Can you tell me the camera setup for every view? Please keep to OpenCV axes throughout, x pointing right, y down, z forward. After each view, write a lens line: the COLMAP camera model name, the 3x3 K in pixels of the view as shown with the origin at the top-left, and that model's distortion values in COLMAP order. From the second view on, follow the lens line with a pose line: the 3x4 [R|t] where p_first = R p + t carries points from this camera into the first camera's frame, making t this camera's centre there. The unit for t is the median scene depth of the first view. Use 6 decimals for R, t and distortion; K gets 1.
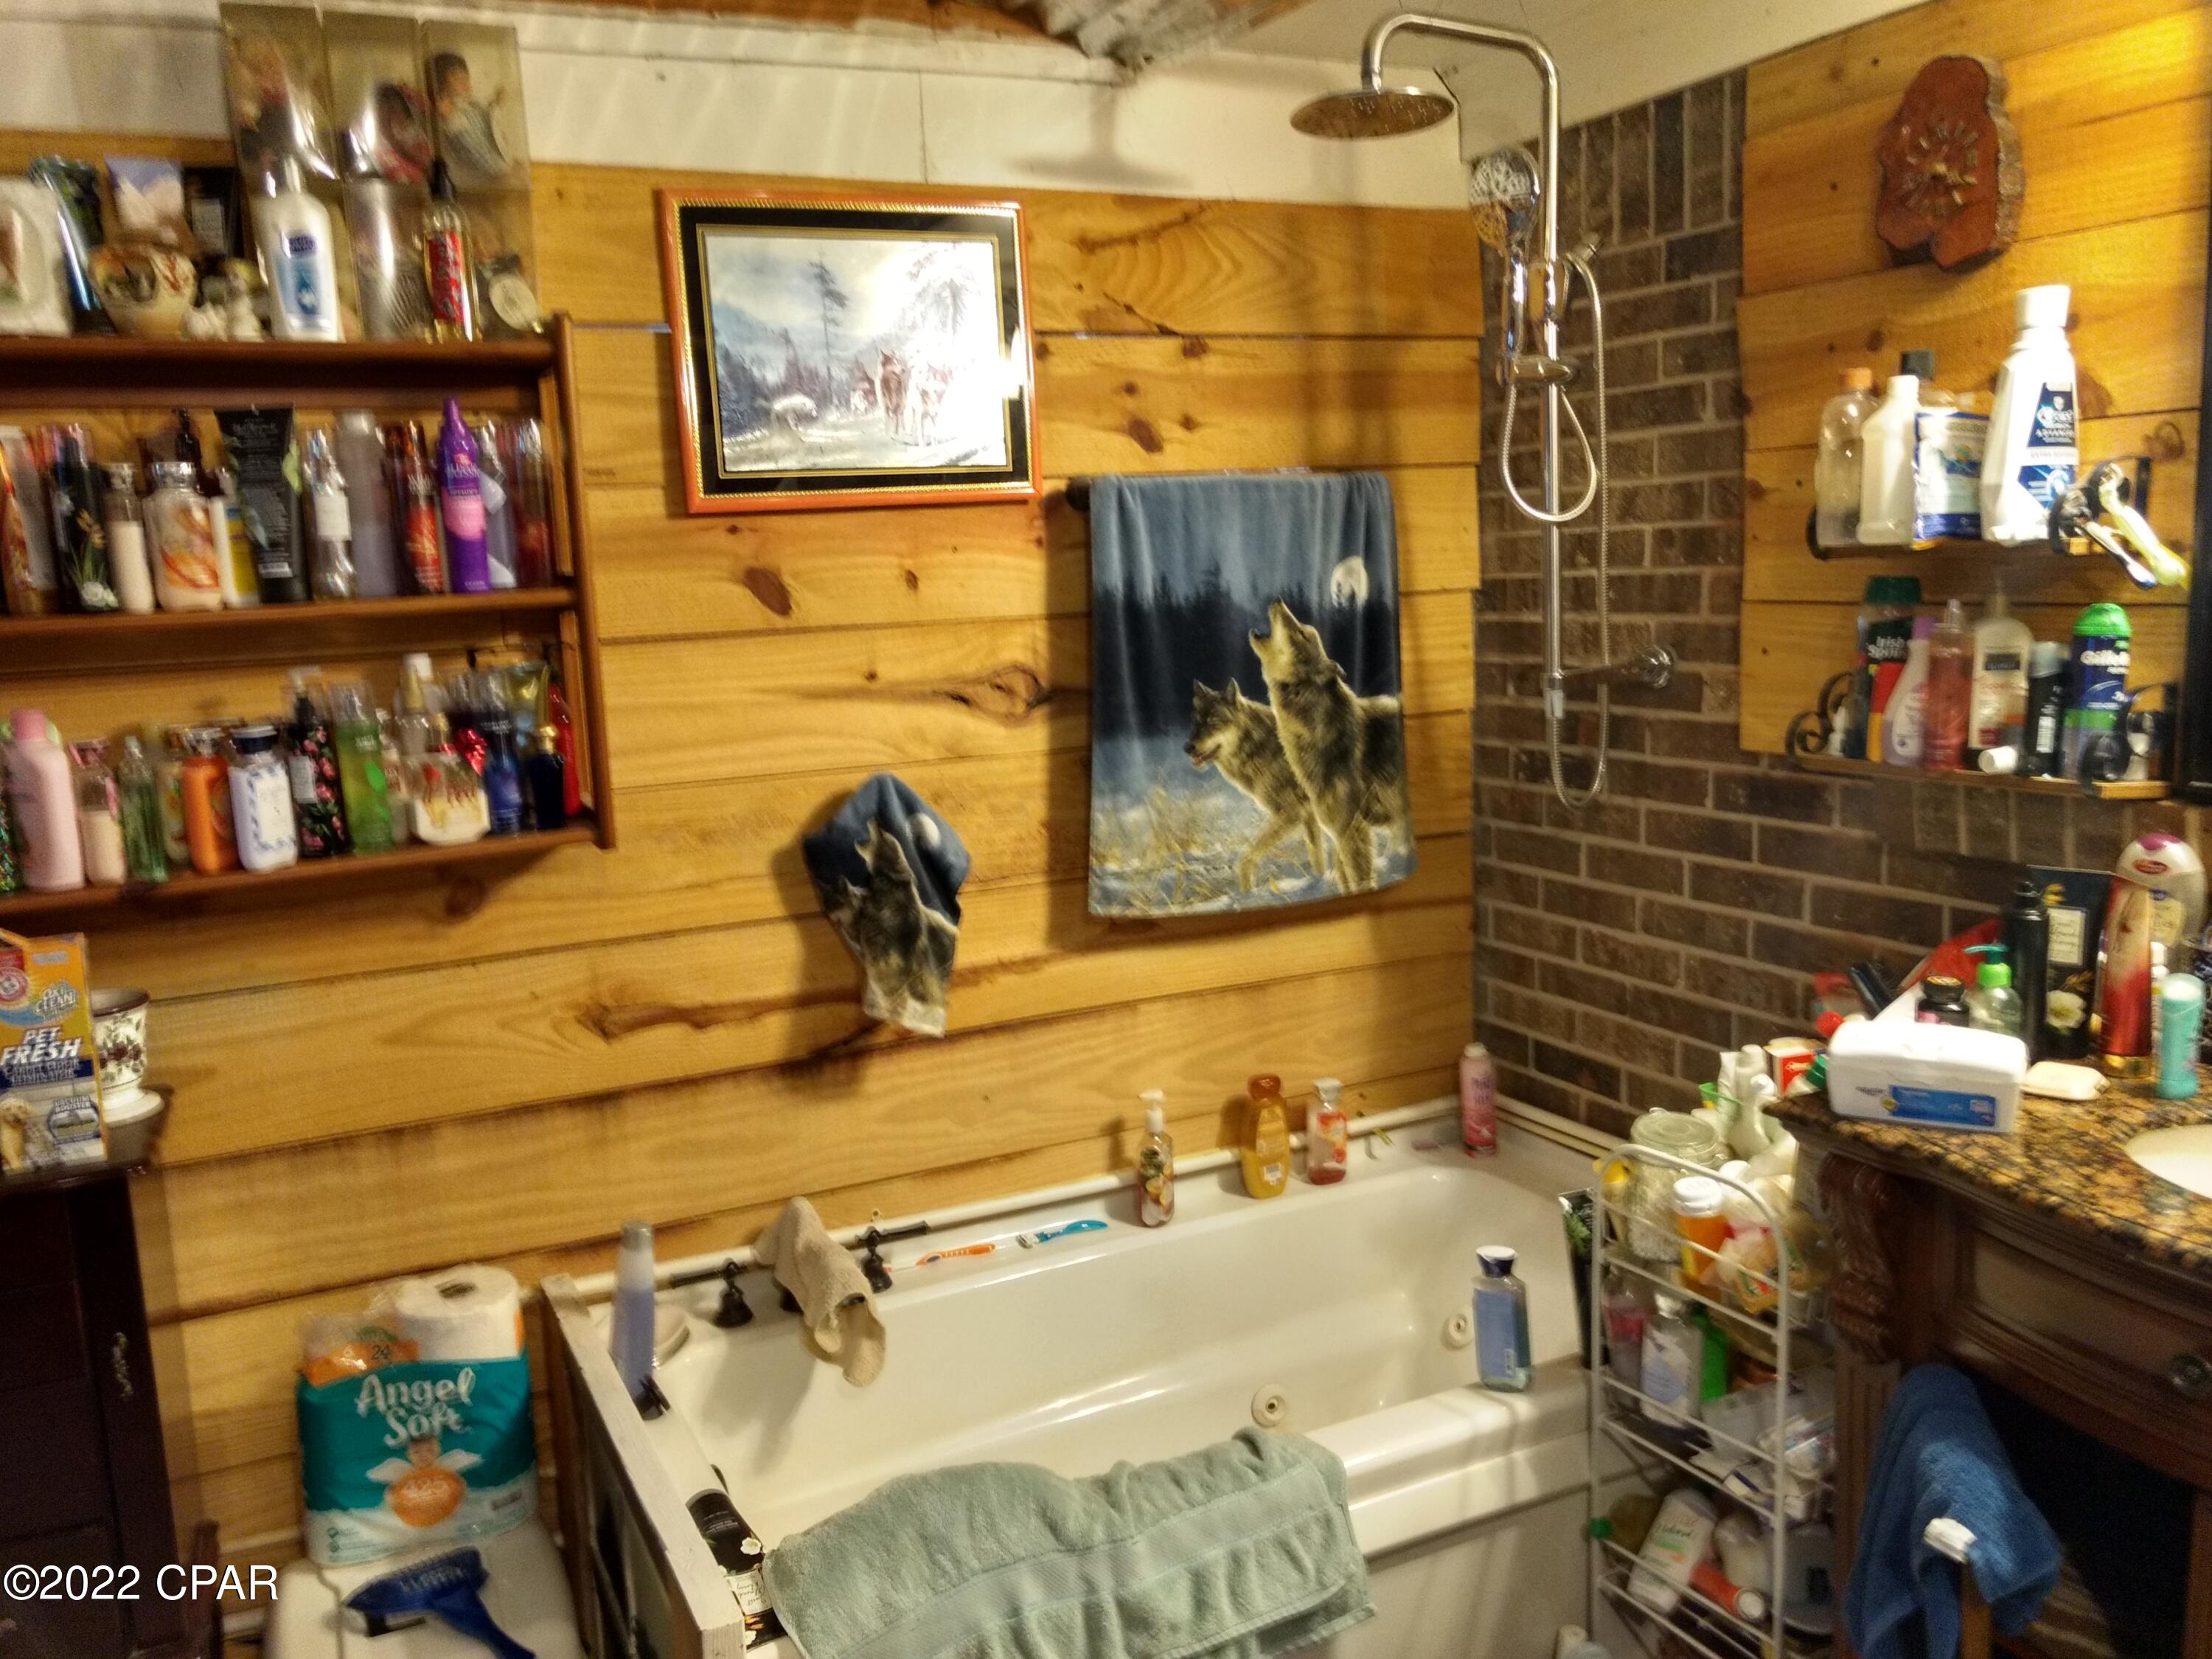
lens RADIAL K [[1747.8, 0, 1098.4], [0, 1747.8, 822.7], [0, 0, 1]] dist [0.029147, 0.014662]
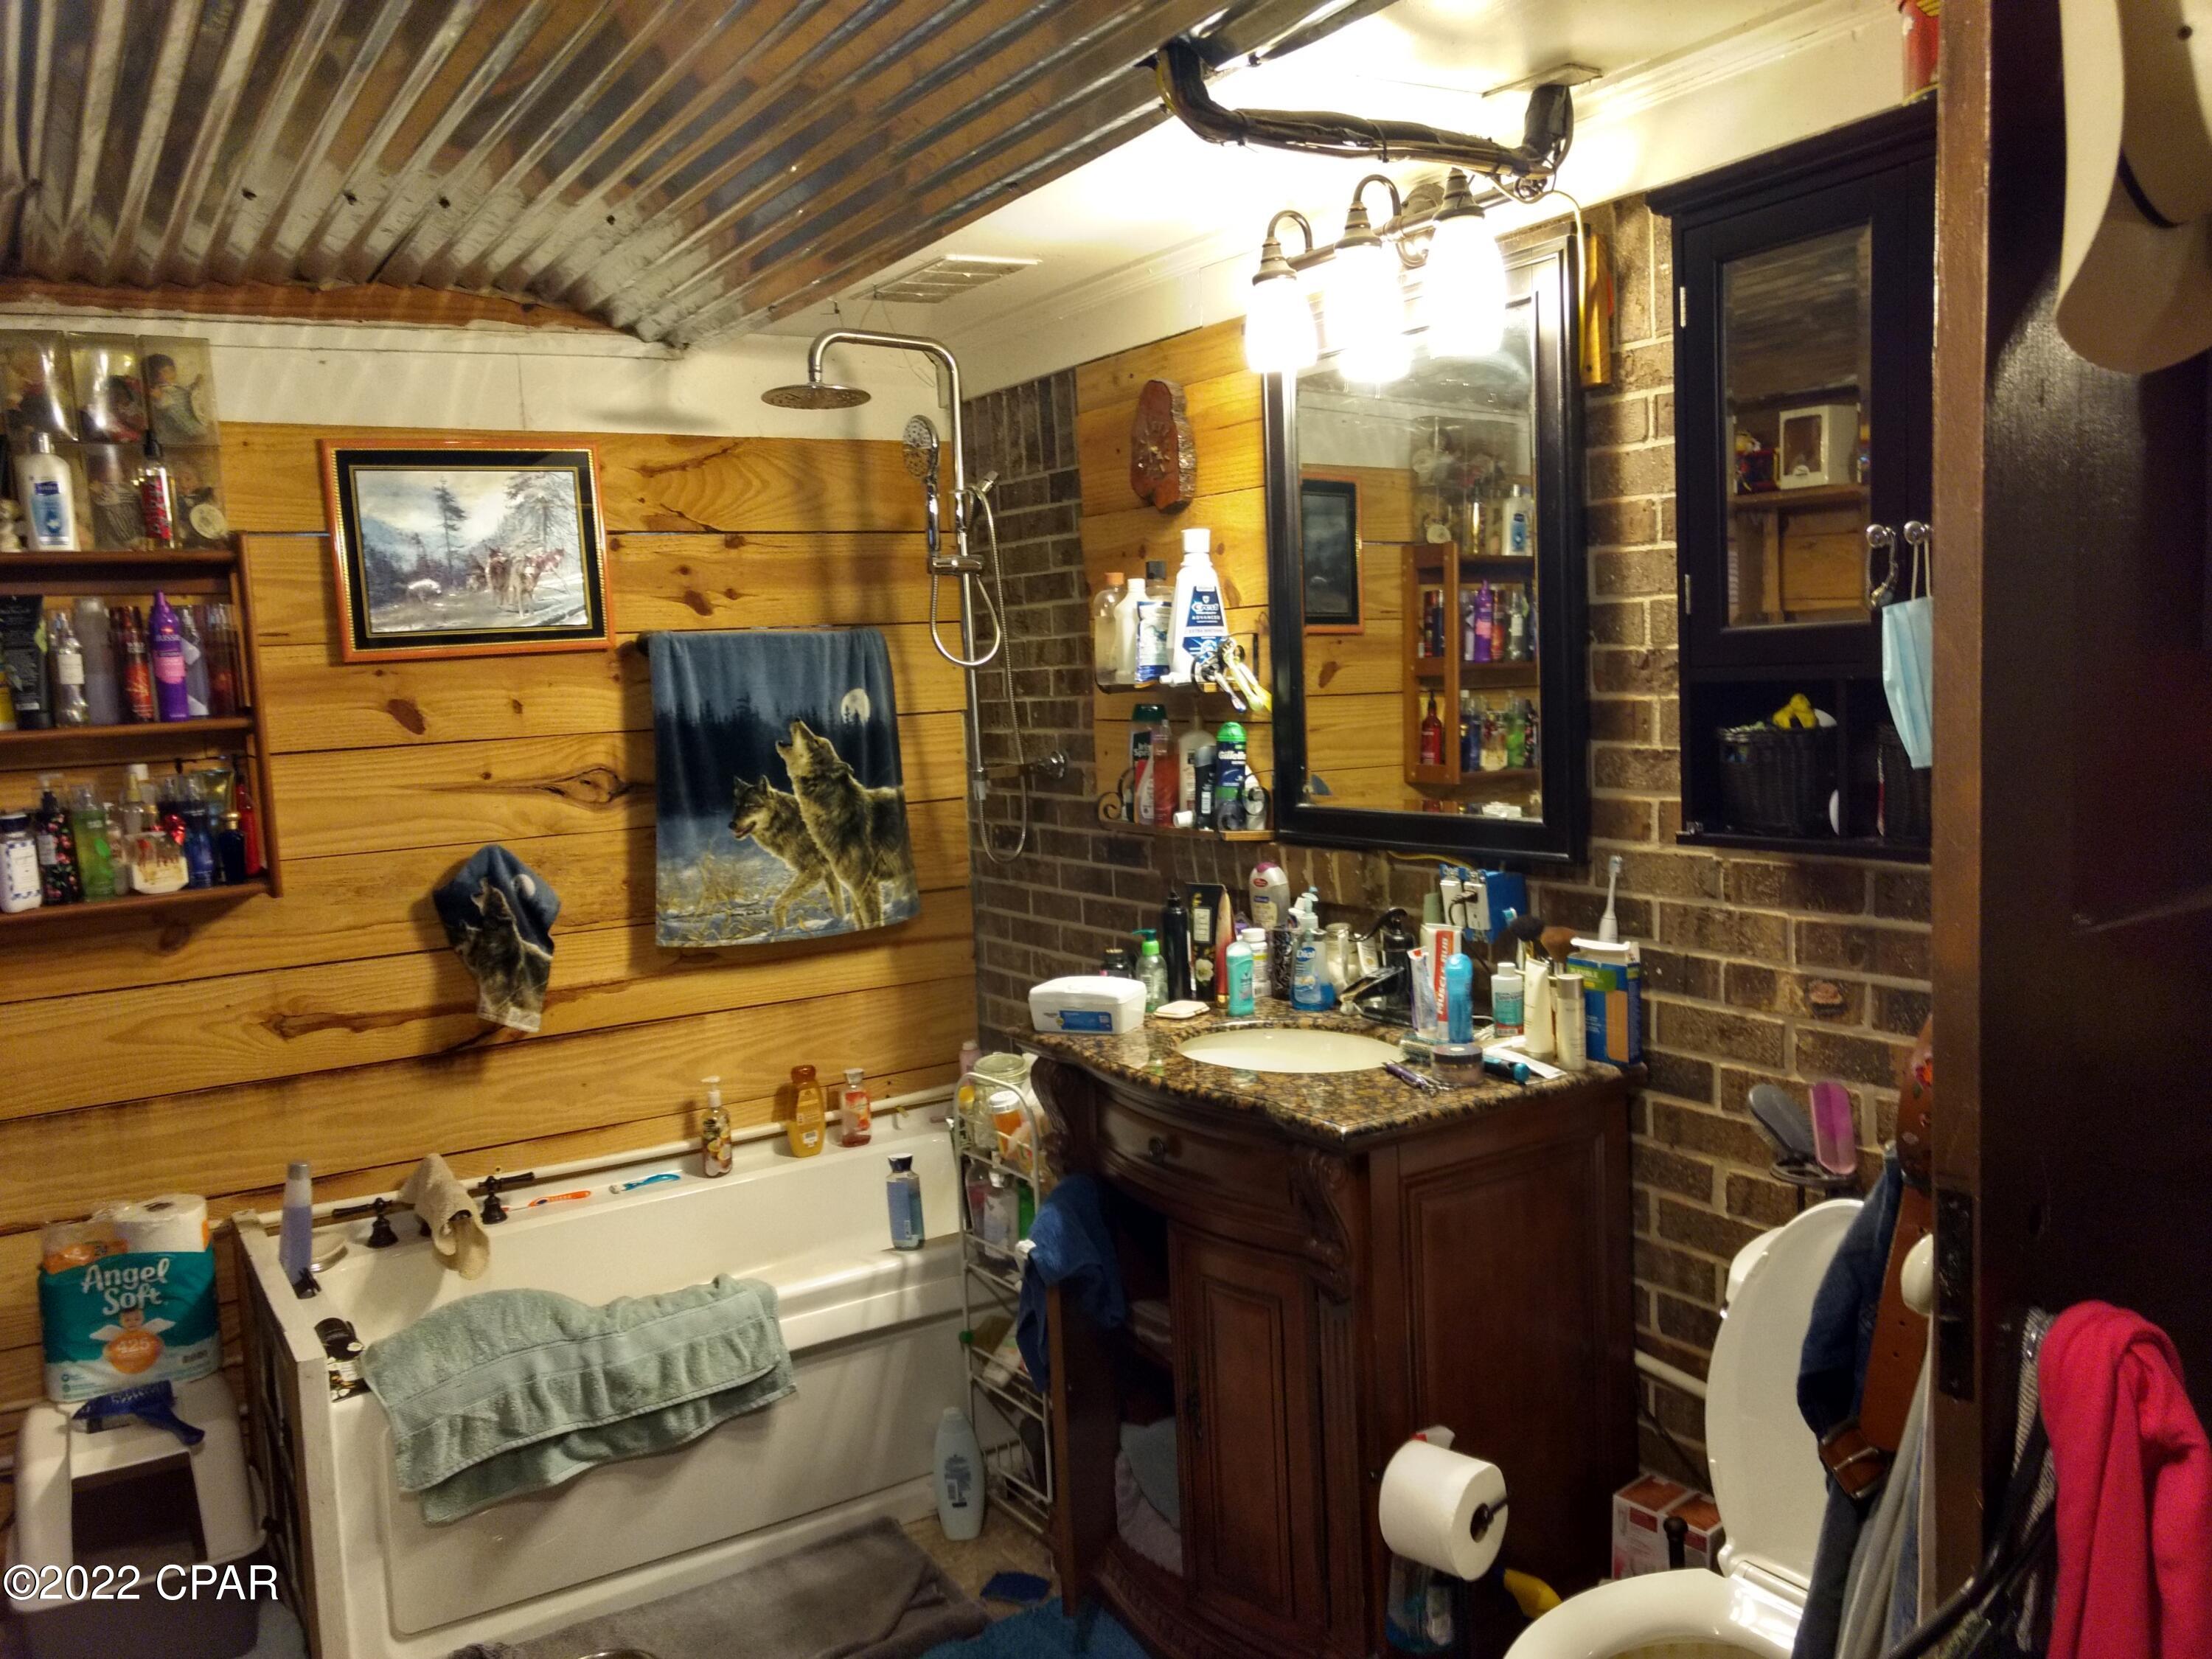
lens RADIAL K [[1747.8, 0, 1108.3], [0, 1747.8, 838.0], [0, 0, 1]] dist [0.029147, 0.014662]
pose [[0.994965, -0.014418, 0.099179, 0.239051], [0.019606, 0.998479, -0.051531, 0.050971], [-0.098285, 0.053216, 0.993734, -0.468216]]
